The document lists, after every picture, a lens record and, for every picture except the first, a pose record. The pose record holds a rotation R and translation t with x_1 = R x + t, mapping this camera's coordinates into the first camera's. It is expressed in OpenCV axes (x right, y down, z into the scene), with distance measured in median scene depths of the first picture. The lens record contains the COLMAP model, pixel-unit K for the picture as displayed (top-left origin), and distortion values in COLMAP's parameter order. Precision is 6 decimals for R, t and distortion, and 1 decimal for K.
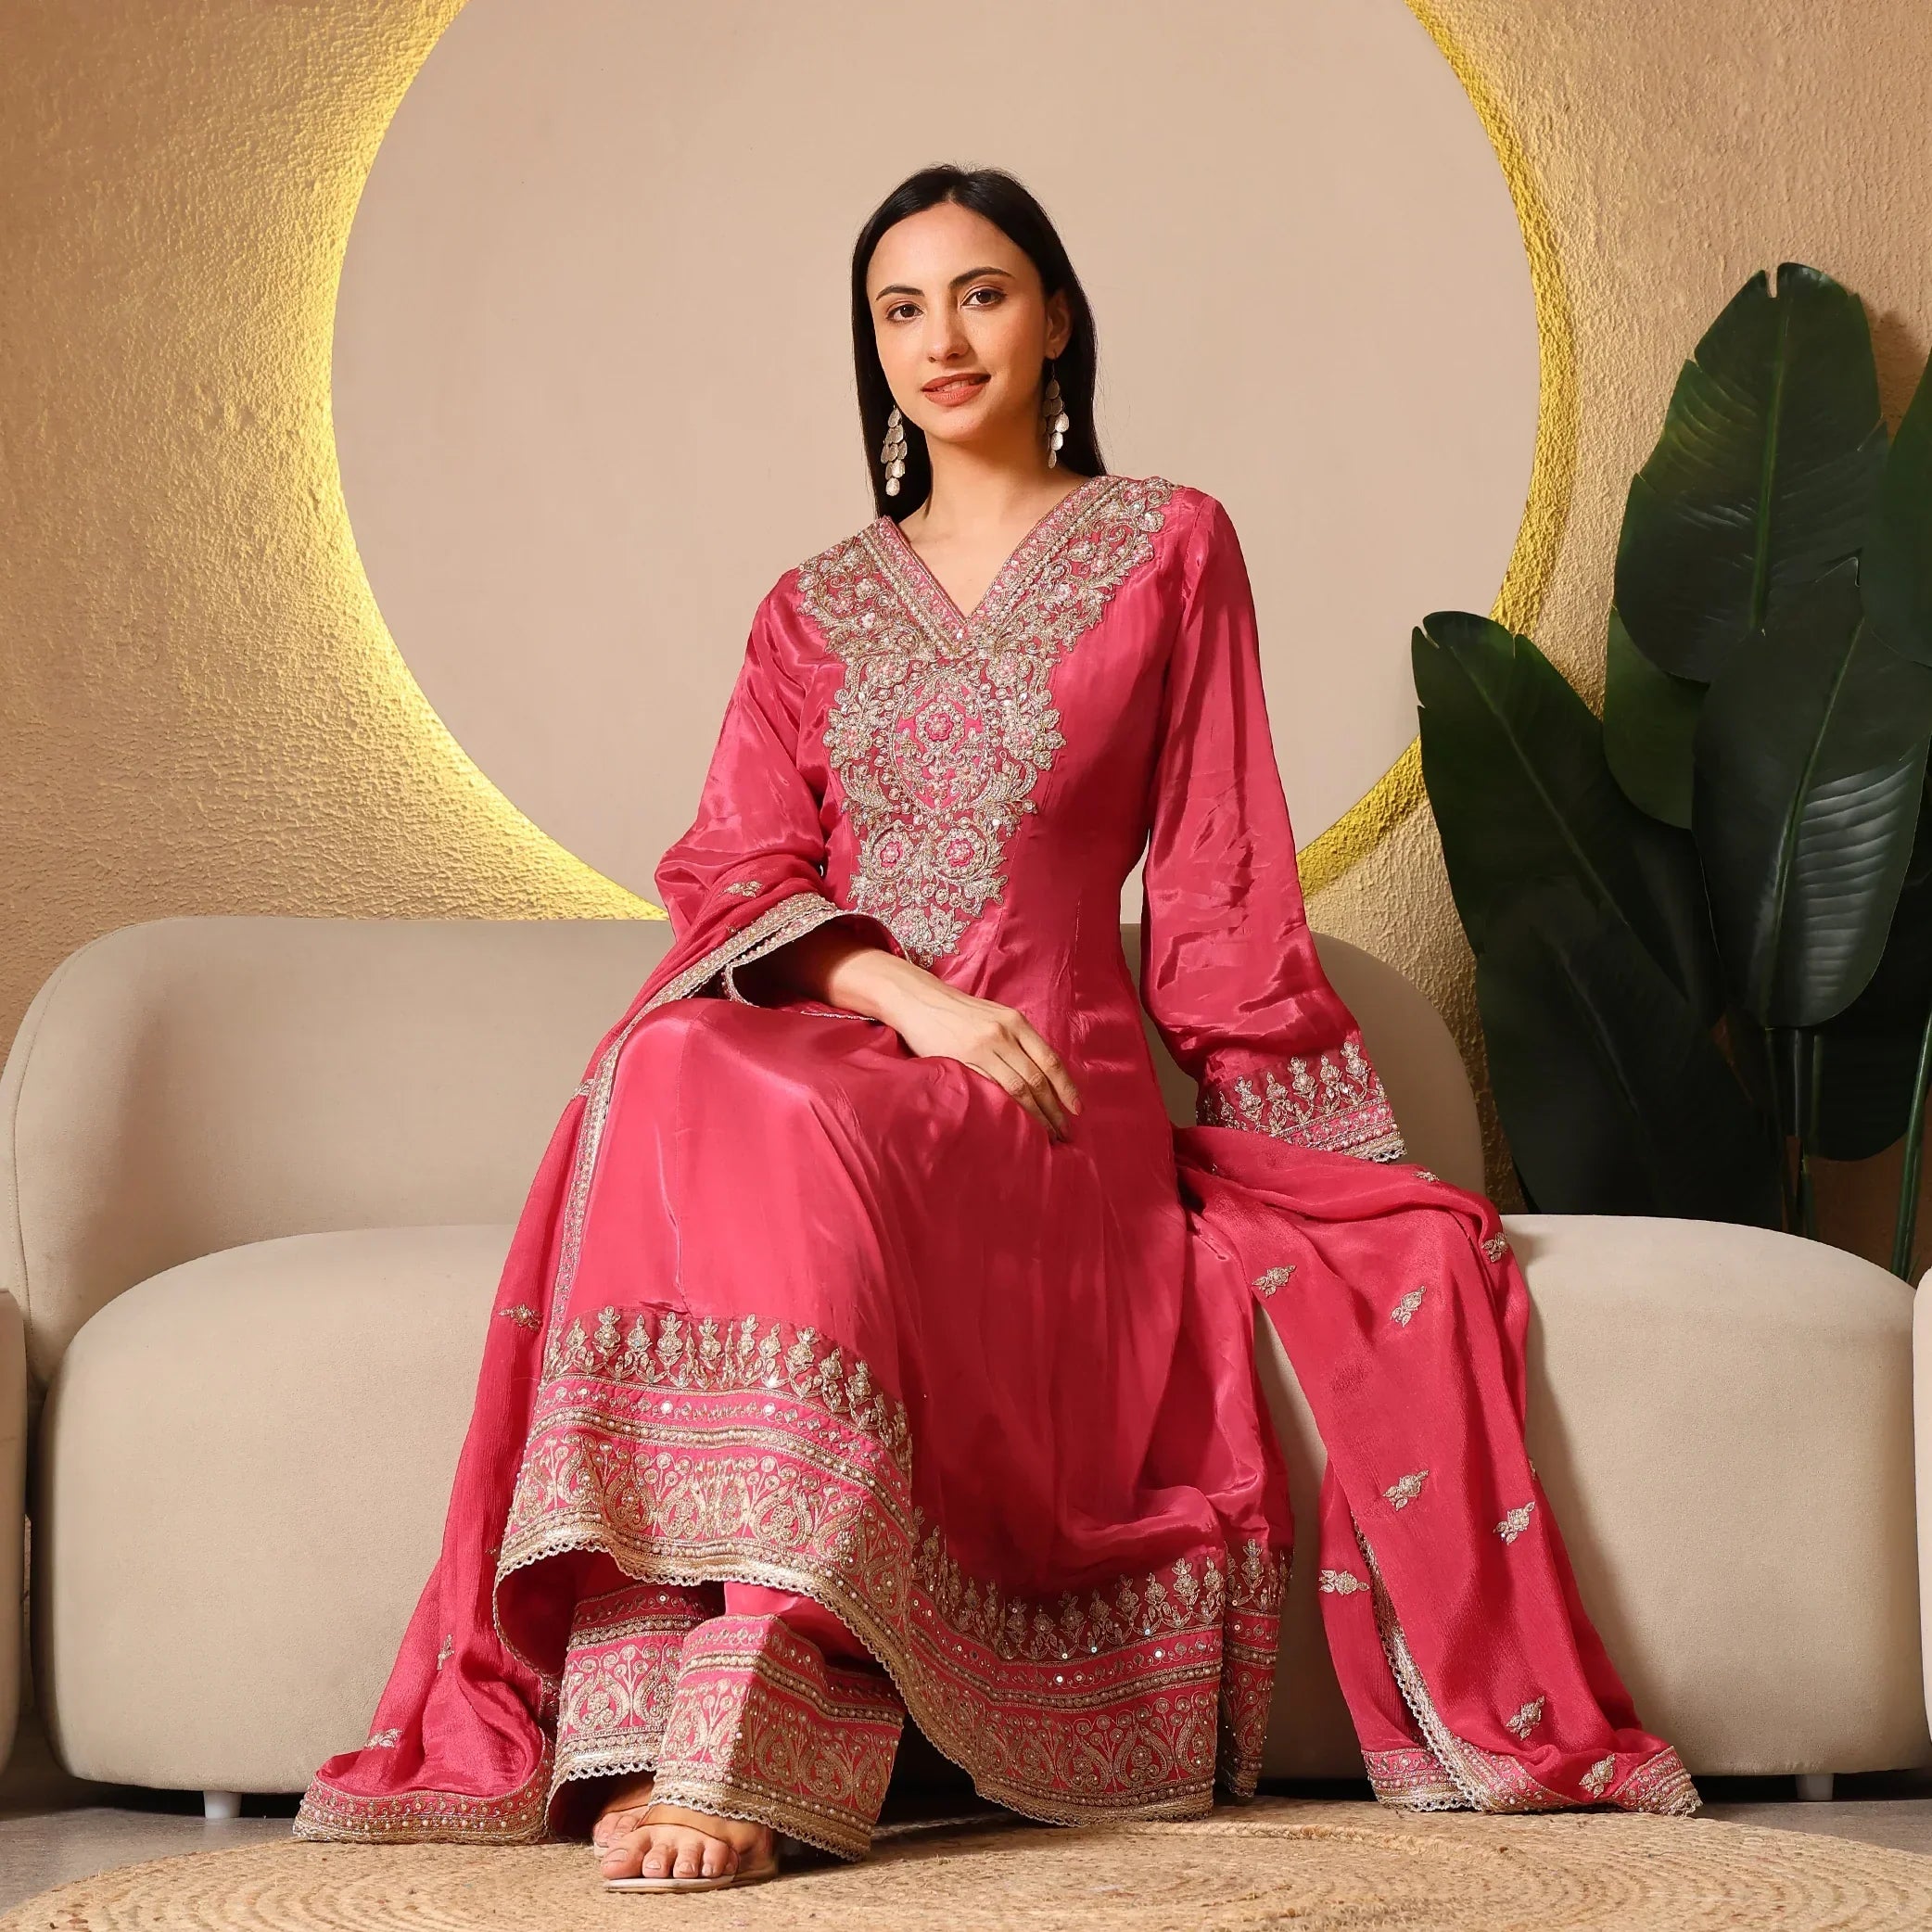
lens RADIAL K [[6023.7, 0, 972.6], [0, 6023.7, 881.6], [0, 0, 1]] dist [0.297594, 0.000000]
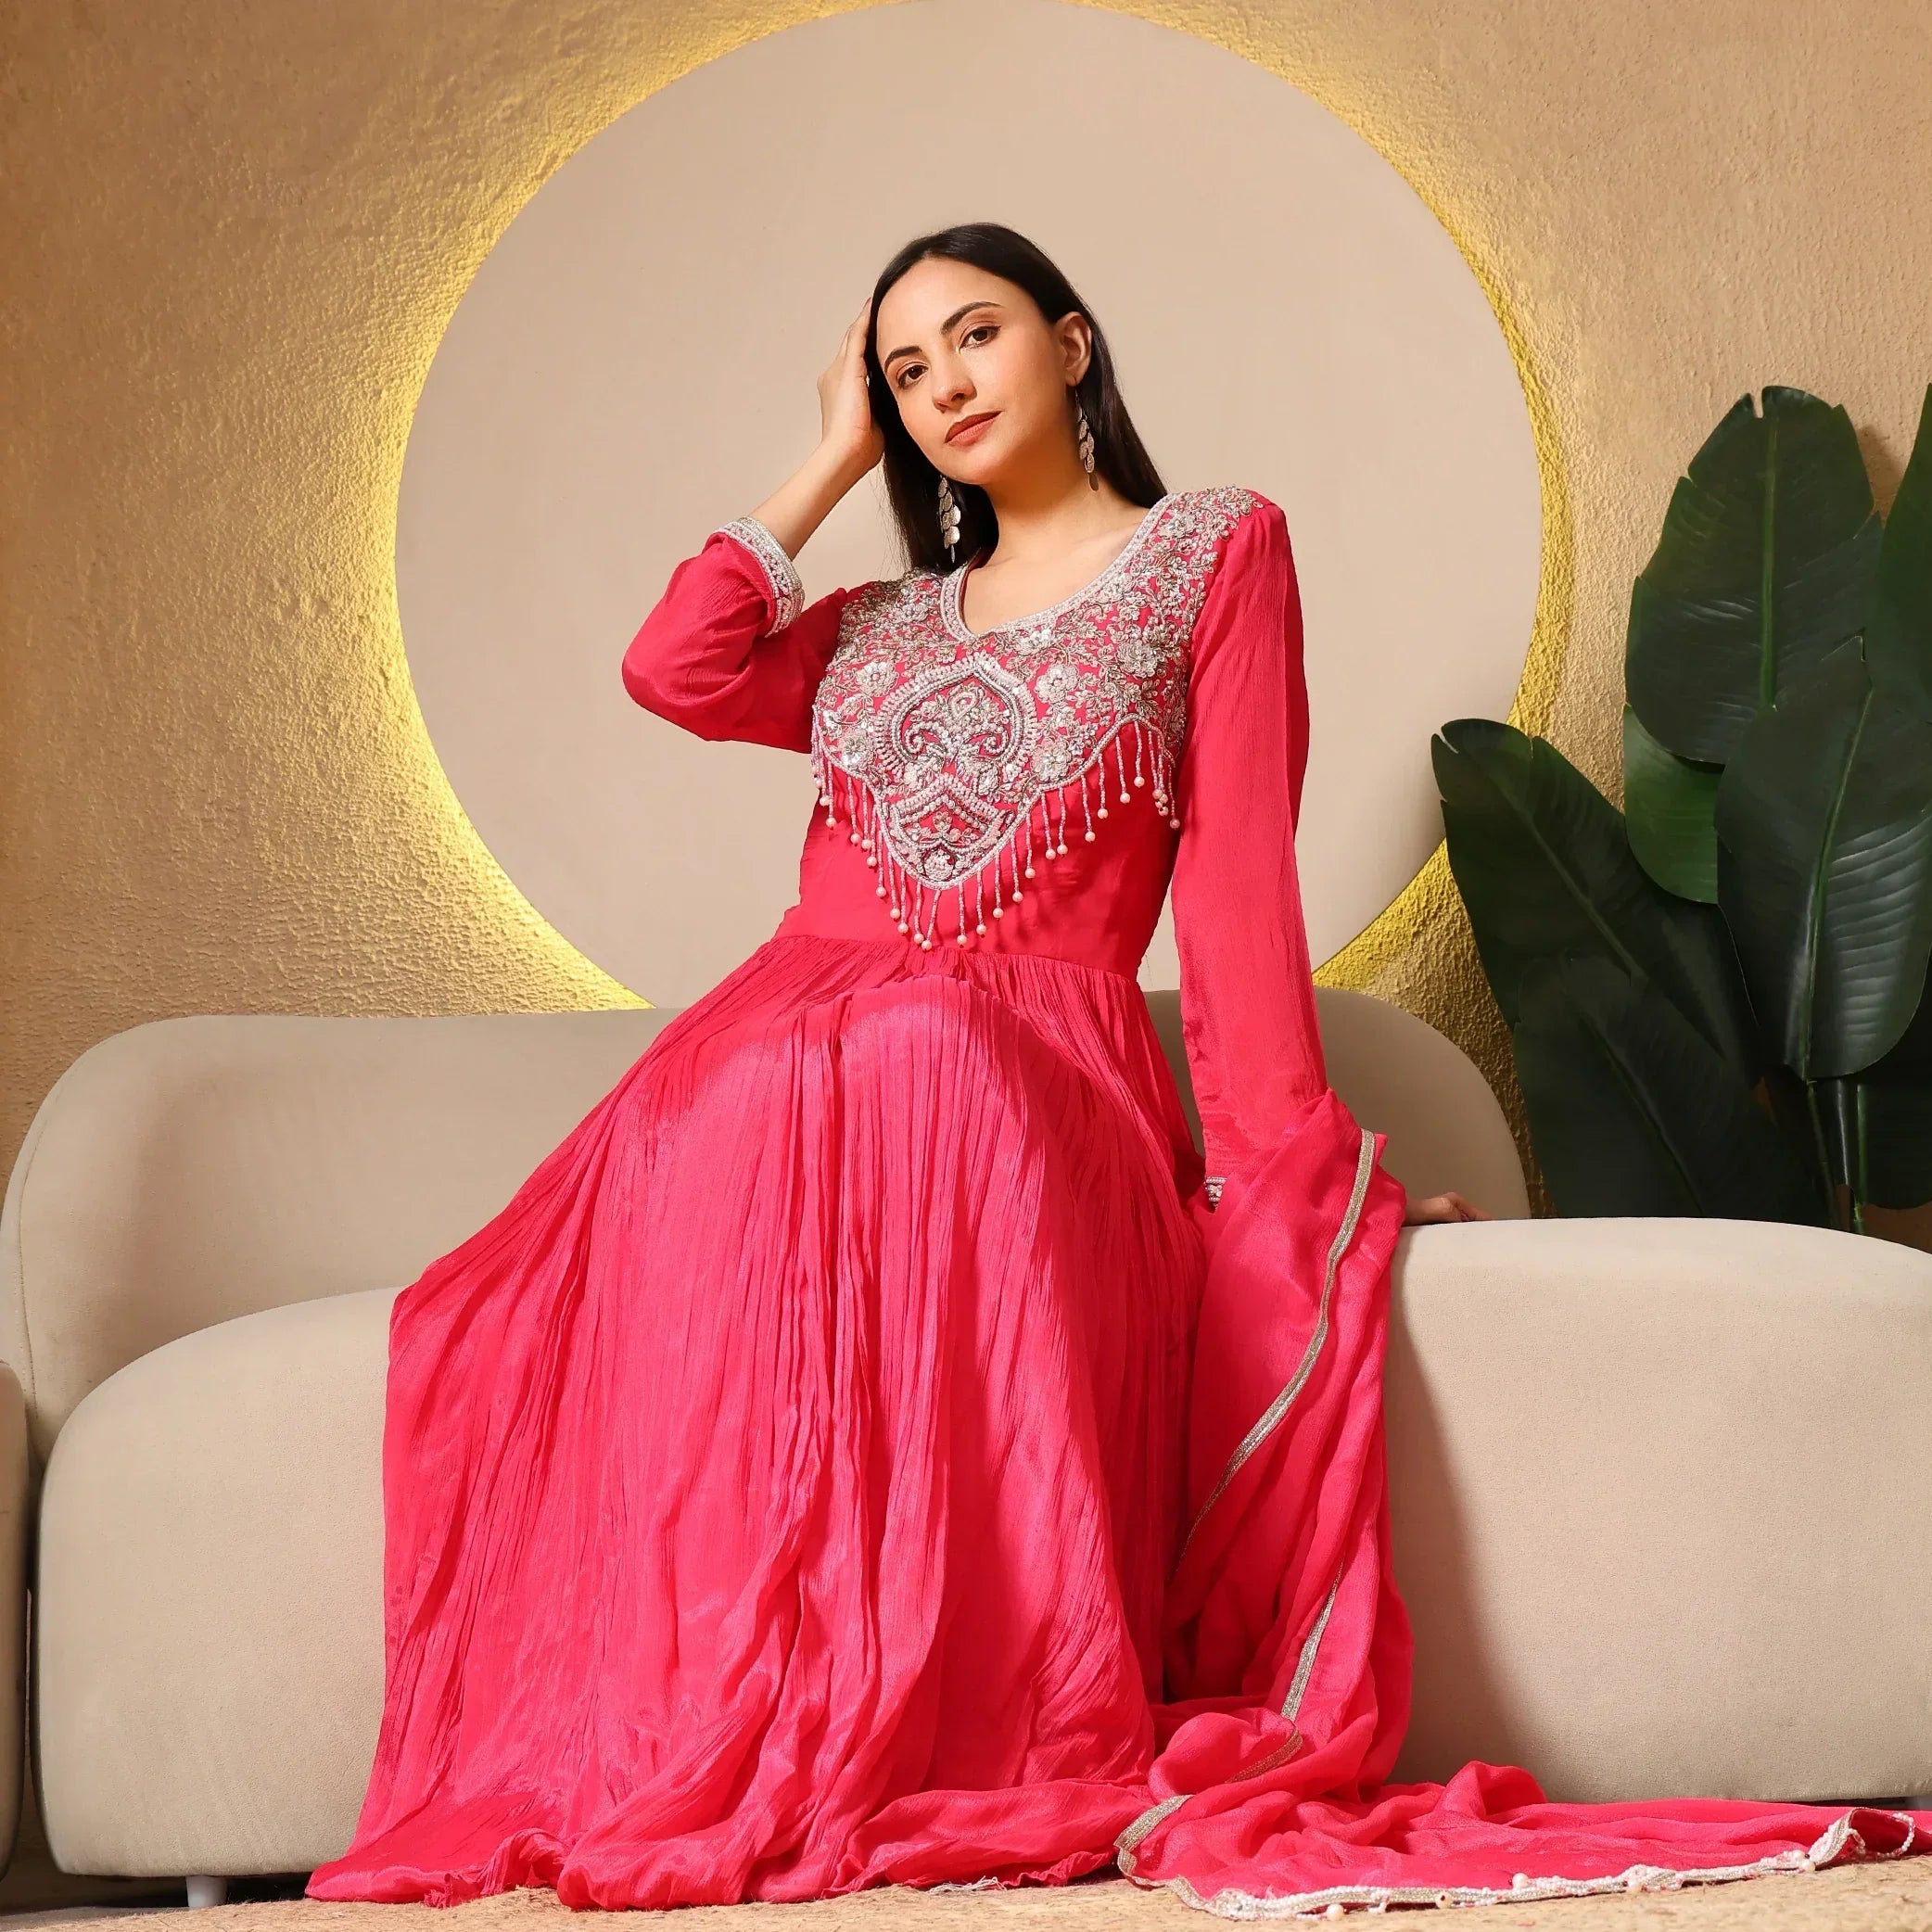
lens RADIAL K [[4259.7, 0, 918.6], [0, 4259.7, 813.0], [0, 0, 1]] dist [0.084788, 0.000000]
pose [[0.997171, -0.050252, -0.055894, 0.024977], [0.041997, 0.989239, -0.140153, 0.068981], [0.062336, 0.137409, 0.988551, 0.271290]]
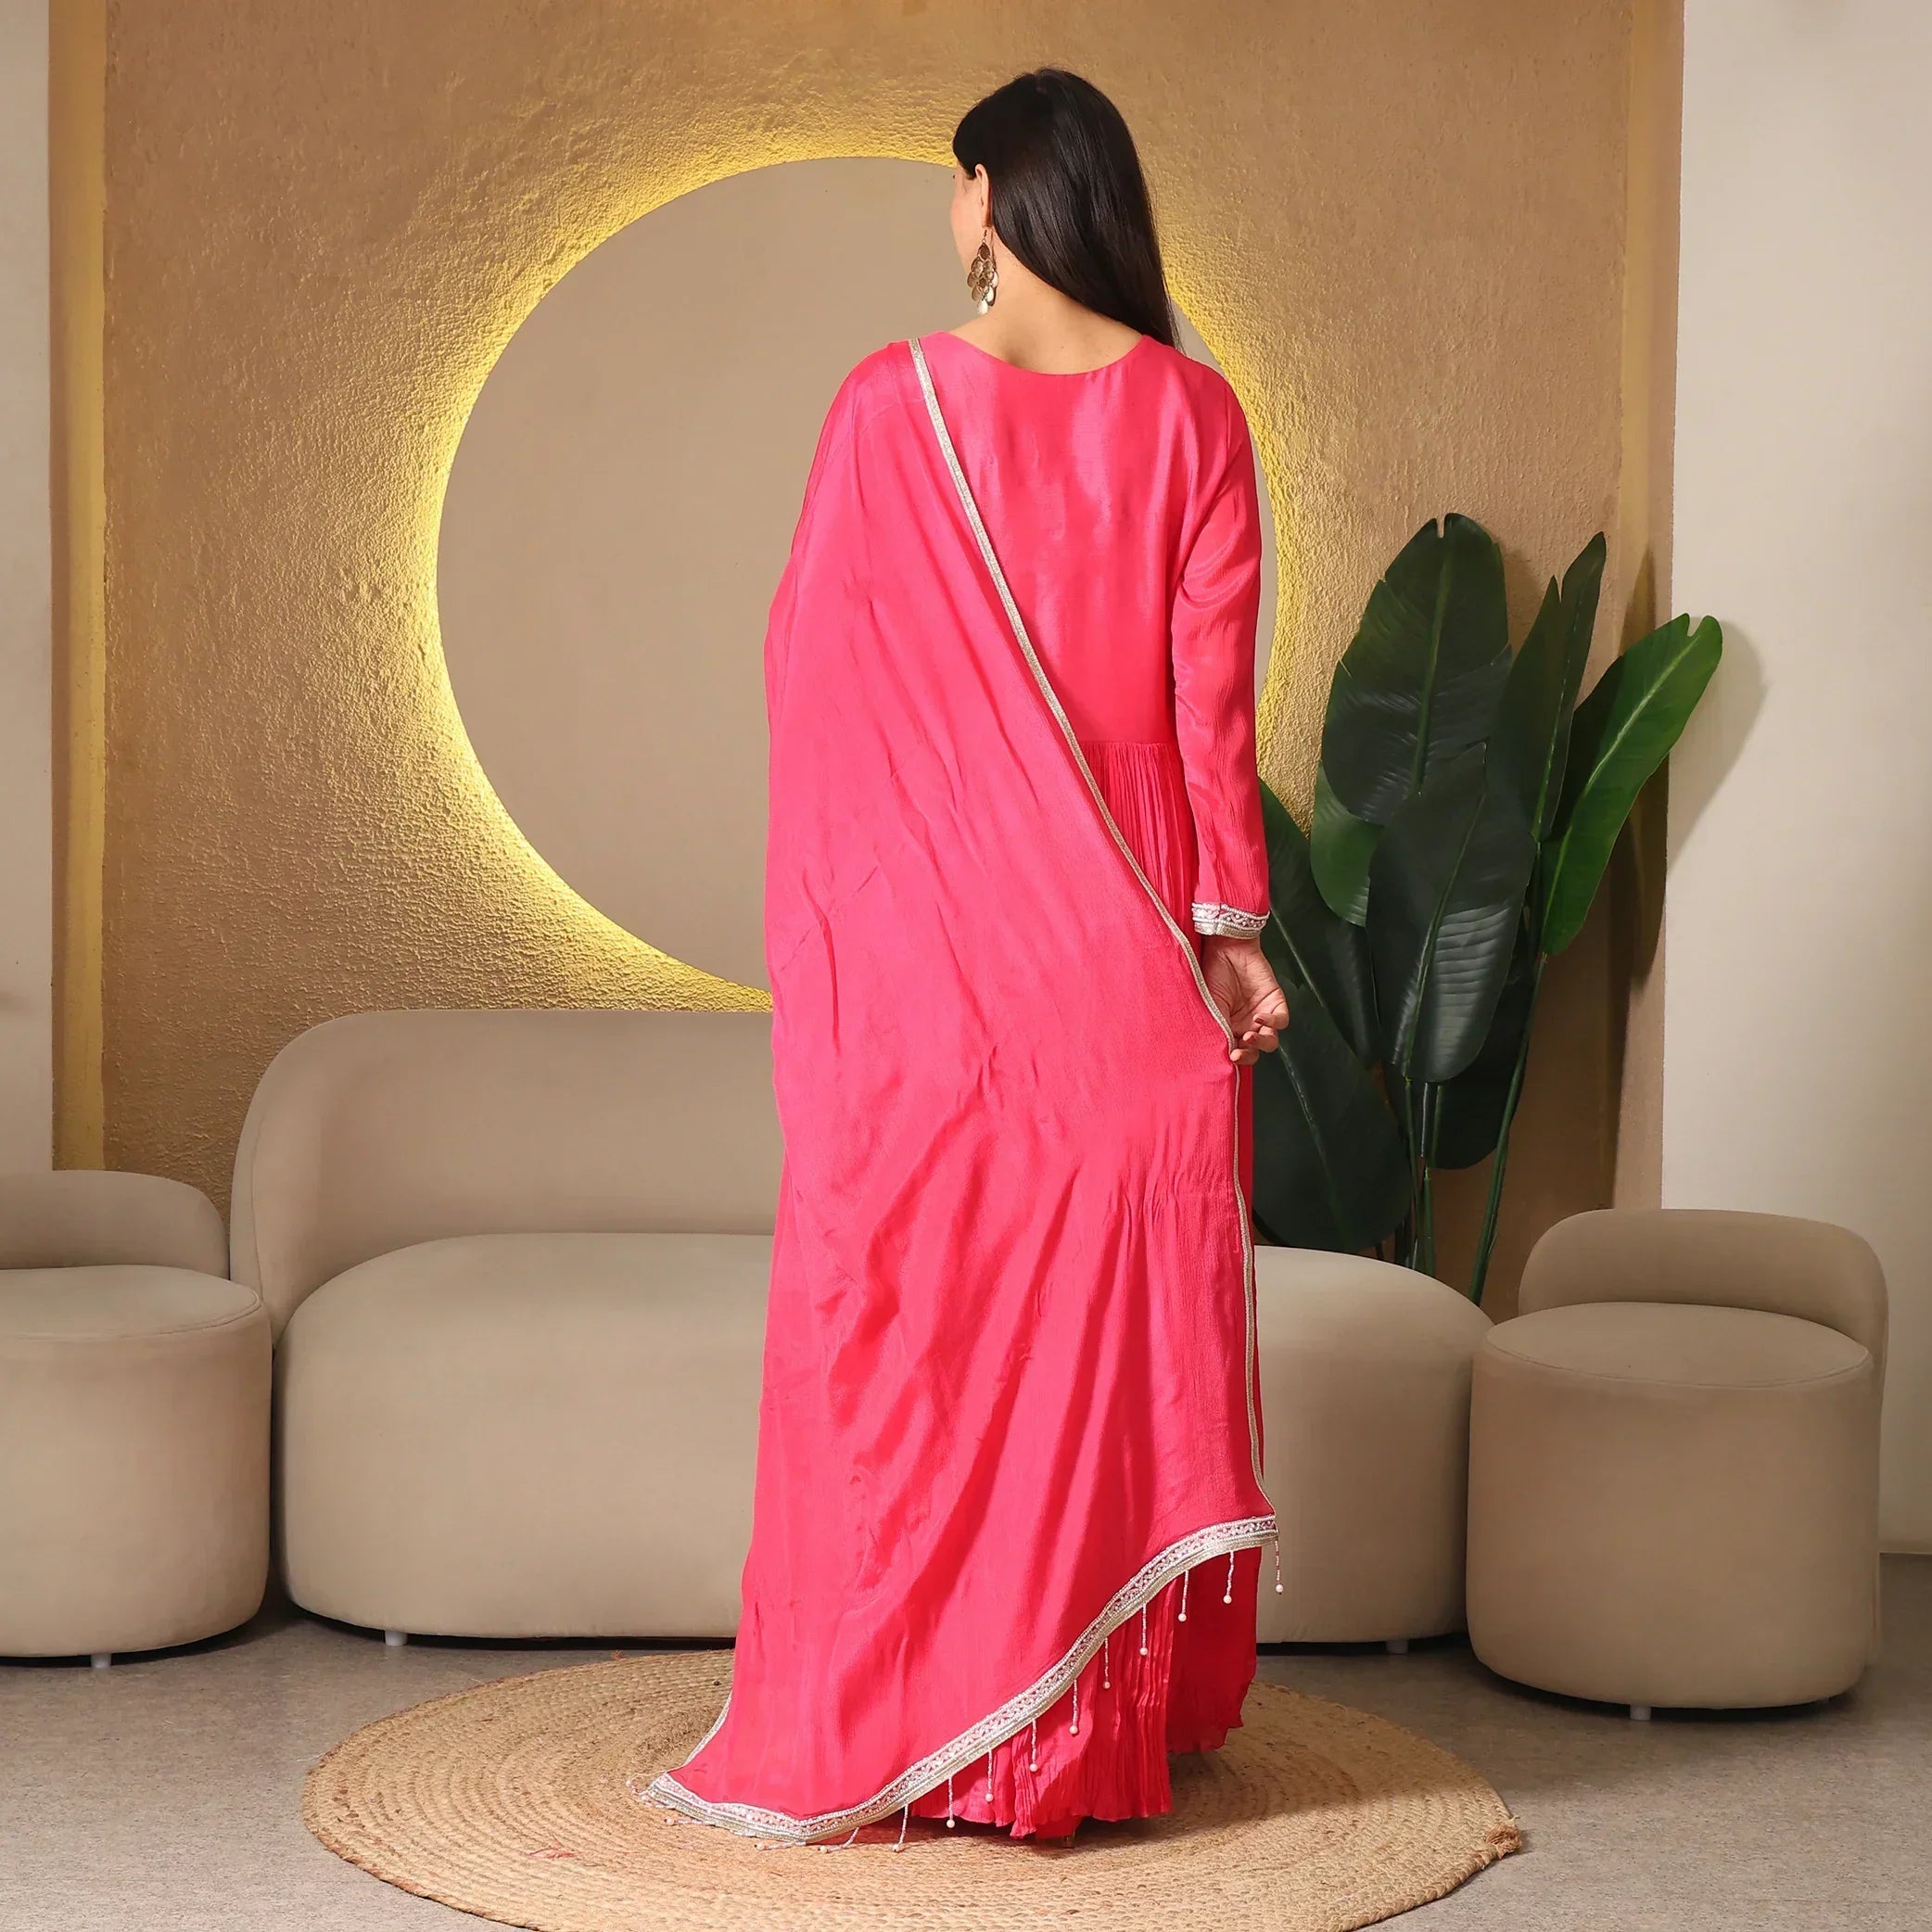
lens RADIAL K [[6023.7, 0, 932.2], [0, 6023.7, 1041.5], [0, 0, 1]] dist [0.297594, 0.000000]
pose [[0.999342, 0.024748, 0.026529, -0.023684], [-0.029257, 0.982133, 0.185898, -0.242744], [-0.021455, -0.186552, 0.982211, -0.427927]]
